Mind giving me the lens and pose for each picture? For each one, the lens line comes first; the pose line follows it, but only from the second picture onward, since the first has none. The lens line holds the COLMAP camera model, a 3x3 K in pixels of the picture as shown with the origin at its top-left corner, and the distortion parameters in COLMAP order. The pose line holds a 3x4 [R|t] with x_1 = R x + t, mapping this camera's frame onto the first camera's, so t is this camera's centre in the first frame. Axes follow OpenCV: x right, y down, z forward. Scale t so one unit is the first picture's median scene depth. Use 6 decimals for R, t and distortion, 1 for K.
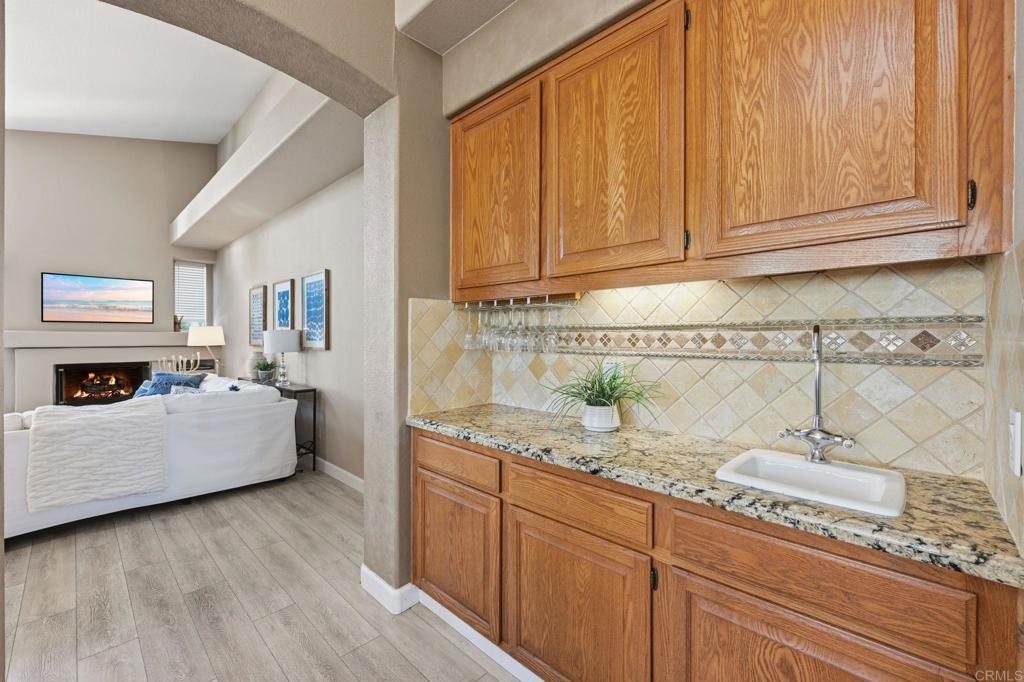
lens RADIAL K [[423.3, 0, 512.0], [0, 423.3, 341.0], [0, 0, 1]] dist [-0.001601, 0.000008]
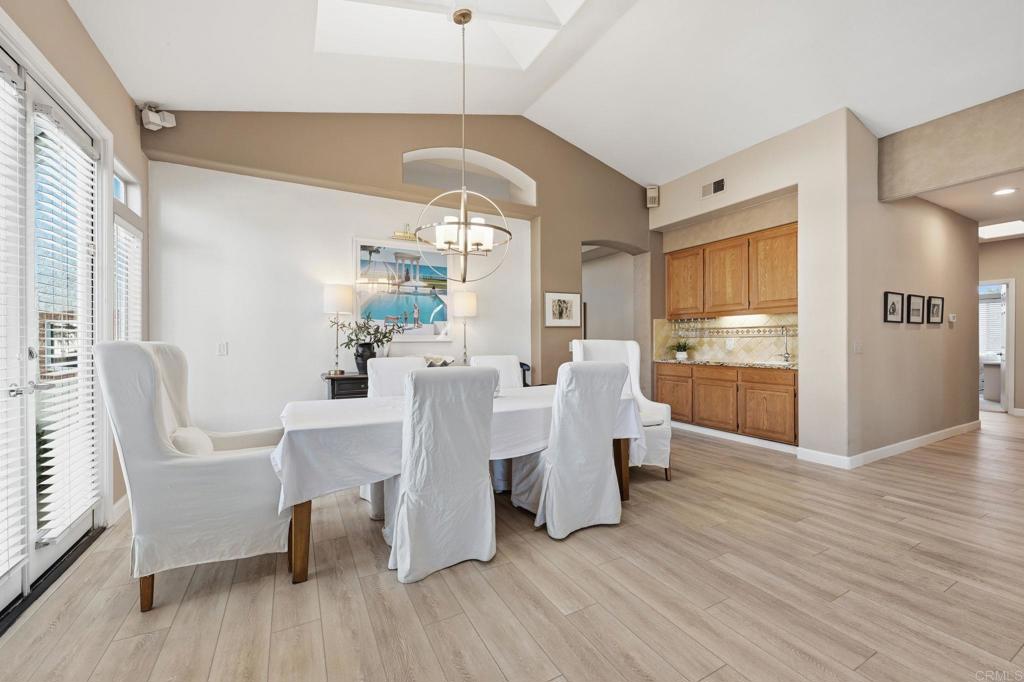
lens RADIAL K [[423.3, 0, 512.0], [0, 423.3, 341.0], [0, 0, 1]] dist [-0.001601, 0.000008]
pose [[0.956018, -0.009363, -0.293157, -0.351217], [0.007453, 0.999943, -0.007632, 0.070829], [0.293212, 0.005112, 0.956034, -2.260708]]
